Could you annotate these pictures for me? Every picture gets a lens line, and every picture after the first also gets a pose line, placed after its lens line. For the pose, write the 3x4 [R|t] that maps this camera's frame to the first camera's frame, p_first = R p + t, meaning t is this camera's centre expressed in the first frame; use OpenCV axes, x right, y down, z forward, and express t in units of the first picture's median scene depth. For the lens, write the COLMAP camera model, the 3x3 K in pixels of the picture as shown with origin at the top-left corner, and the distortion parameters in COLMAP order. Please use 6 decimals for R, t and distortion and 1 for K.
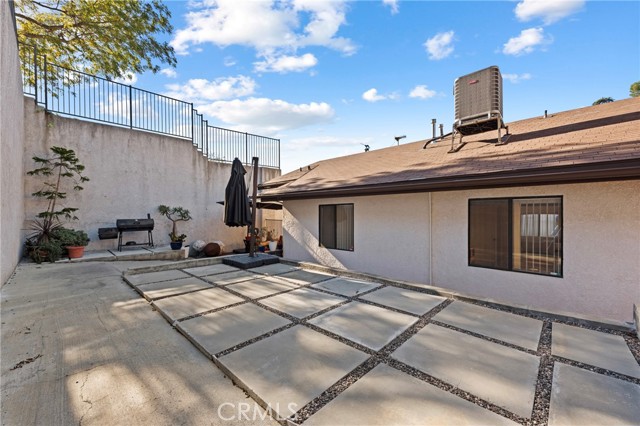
lens RADIAL K [[252.4, 0, 320.7], [0, 252.4, 213.8], [0, 0, 1]] dist [0.009328, -0.001148]
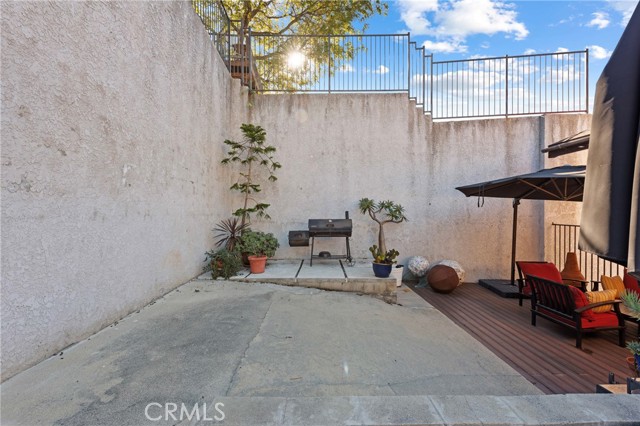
lens RADIAL K [[252.4, 0, 320.0], [0, 252.4, 215.5], [0, 0, 1]] dist [0.009328, -0.001148]
pose [[0.711970, 0.010751, -0.702128, -0.270921], [-0.004124, 0.999930, 0.011129, 0.003647], [0.702198, -0.005028, 0.711964, 0.493403]]
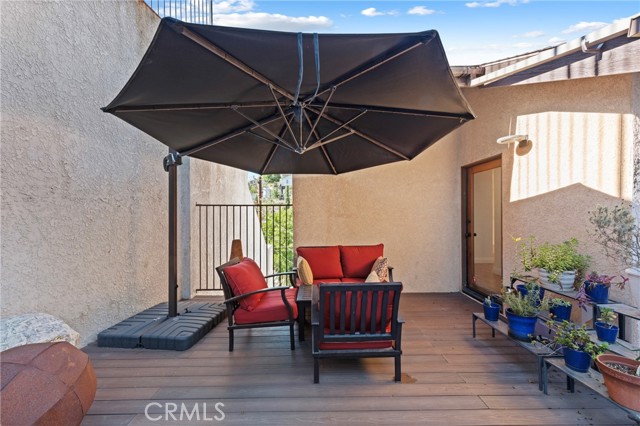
lens RADIAL K [[252.4, 0, 319.8], [0, 252.4, 212.3], [0, 0, 1]] dist [0.009328, -0.001148]
pose [[0.708487, -0.002484, 0.705720, -0.473417], [0.006324, 0.999976, -0.002828, 0.048256], [-0.705696, 0.006466, 0.708485, 0.912288]]
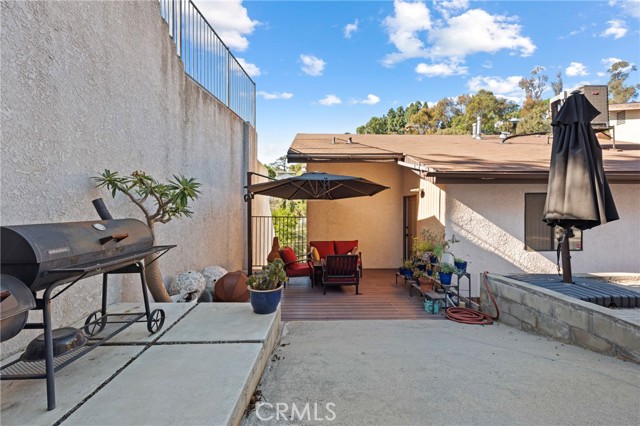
lens RADIAL K [[252.4, 0, 319.7], [0, 252.4, 208.9], [0, 0, 1]] dist [0.009328, -0.001148]
pose [[0.682166, 0.007960, 0.731154, -0.742614], [-0.007844, 0.999963, -0.003567, 0.009037], [-0.731155, -0.003302, 0.682203, 0.695407]]
